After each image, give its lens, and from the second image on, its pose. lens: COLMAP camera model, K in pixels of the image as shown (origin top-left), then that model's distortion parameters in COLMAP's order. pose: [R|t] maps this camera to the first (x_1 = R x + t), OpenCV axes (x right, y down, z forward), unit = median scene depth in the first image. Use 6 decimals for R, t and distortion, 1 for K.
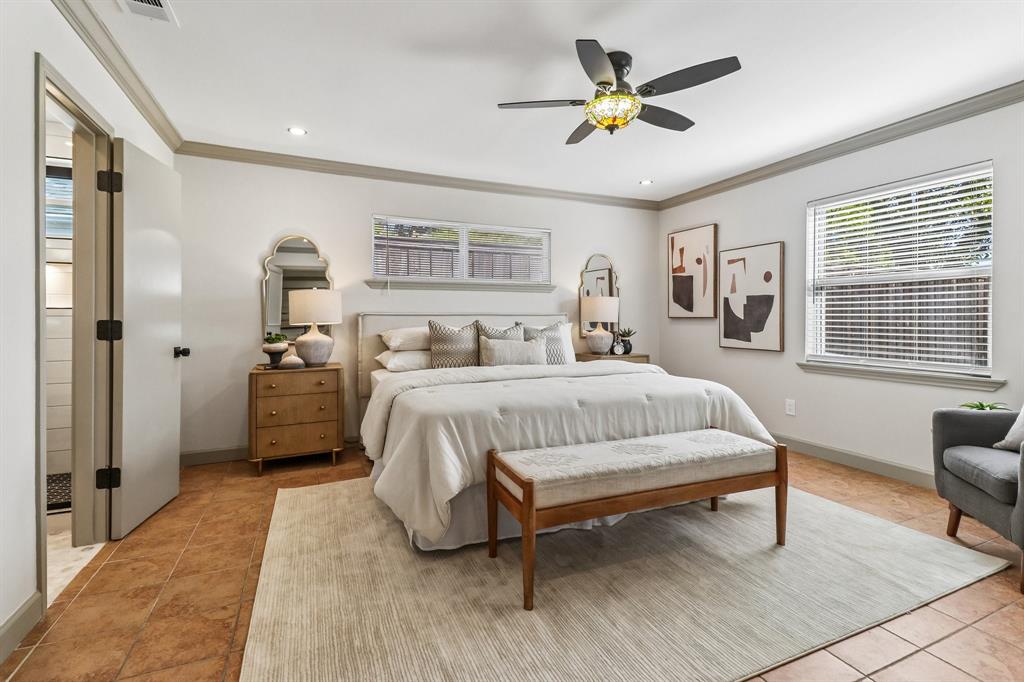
lens RADIAL K [[462.2, 0, 510.5], [0, 462.2, 316.5], [0, 0, 1]] dist [0.053813, -0.026008]
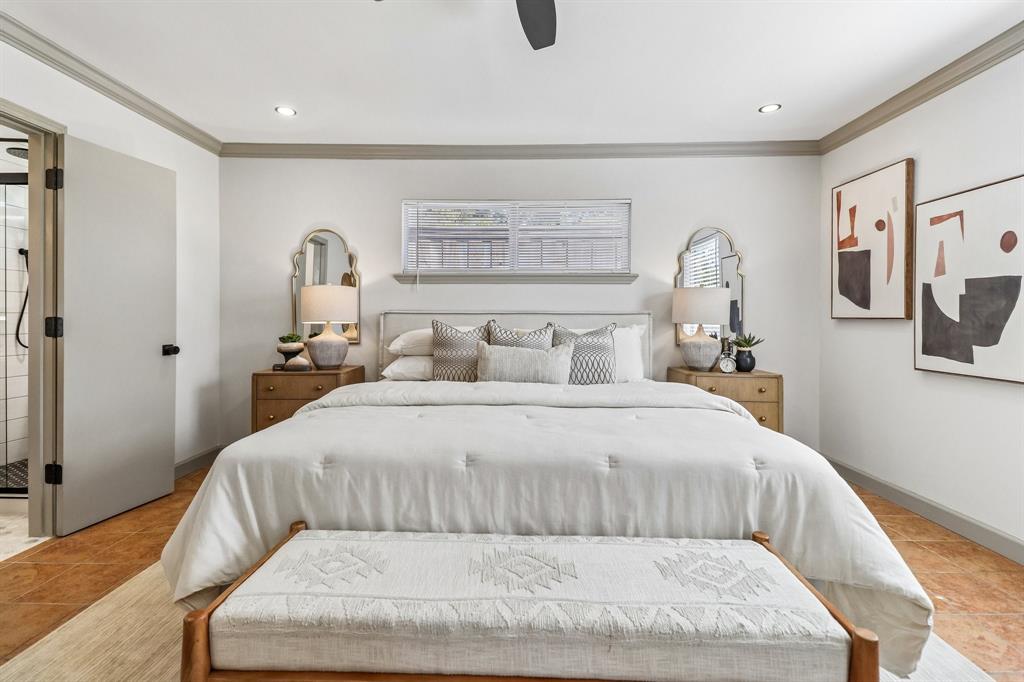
lens RADIAL K [[462.2, 0, 510.5], [0, 462.2, 316.5], [0, 0, 1]] dist [0.053813, -0.026008]
pose [[0.909180, 0.003876, -0.416386, 0.287255], [-0.003677, 0.999992, 0.001279, 0.000886], [0.416388, 0.000369, 0.909187, 0.309022]]
